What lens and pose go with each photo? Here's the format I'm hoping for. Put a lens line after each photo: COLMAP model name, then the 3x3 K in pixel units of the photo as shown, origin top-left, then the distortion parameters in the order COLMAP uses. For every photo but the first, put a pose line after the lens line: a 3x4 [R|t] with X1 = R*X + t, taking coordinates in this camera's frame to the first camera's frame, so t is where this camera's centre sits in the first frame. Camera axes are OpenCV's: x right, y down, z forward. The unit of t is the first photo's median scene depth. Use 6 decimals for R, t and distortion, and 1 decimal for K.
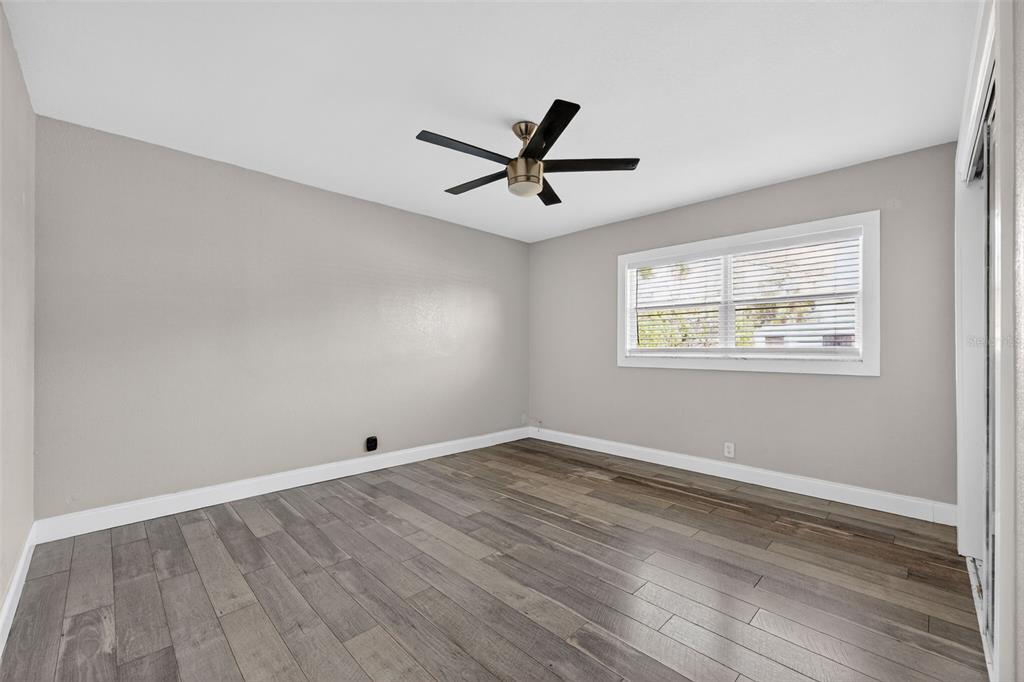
lens RADIAL K [[413.5, 0, 515.9], [0, 413.5, 346.2], [0, 0, 1]] dist [-0.000874, -0.000160]
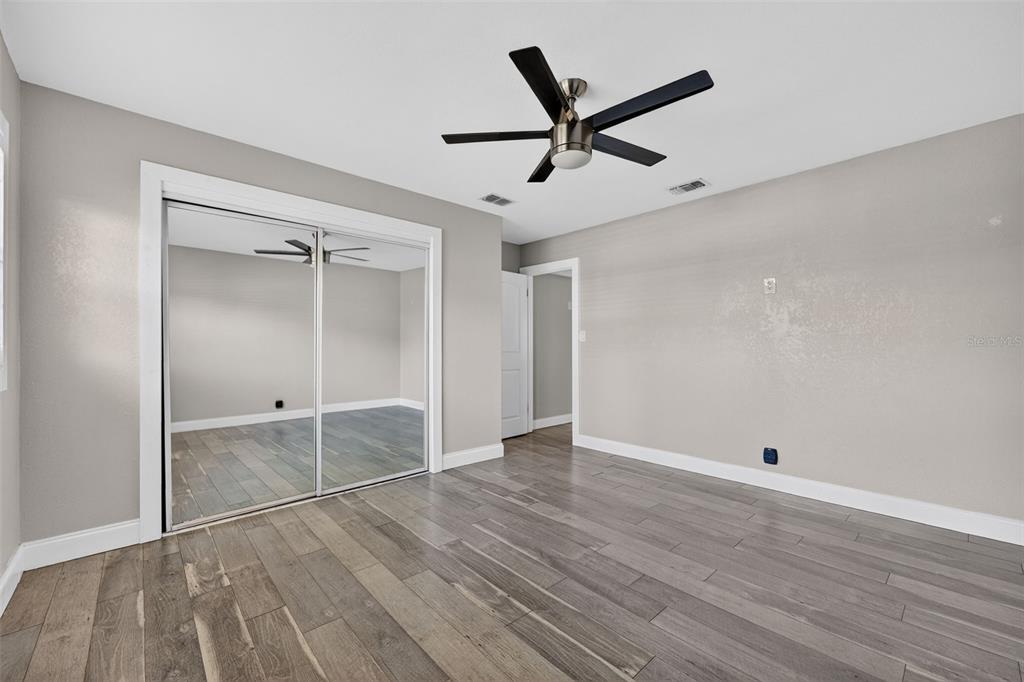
lens RADIAL K [[413.5, 0, 515.9], [0, 413.5, 346.2], [0, 0, 1]] dist [-0.000874, -0.000160]
pose [[-0.999197, -0.000531, 0.040075, 0.100359], [-0.000614, 0.999998, -0.002061, 0.006763], [-0.040073, -0.002084, -0.999195, 1.841969]]
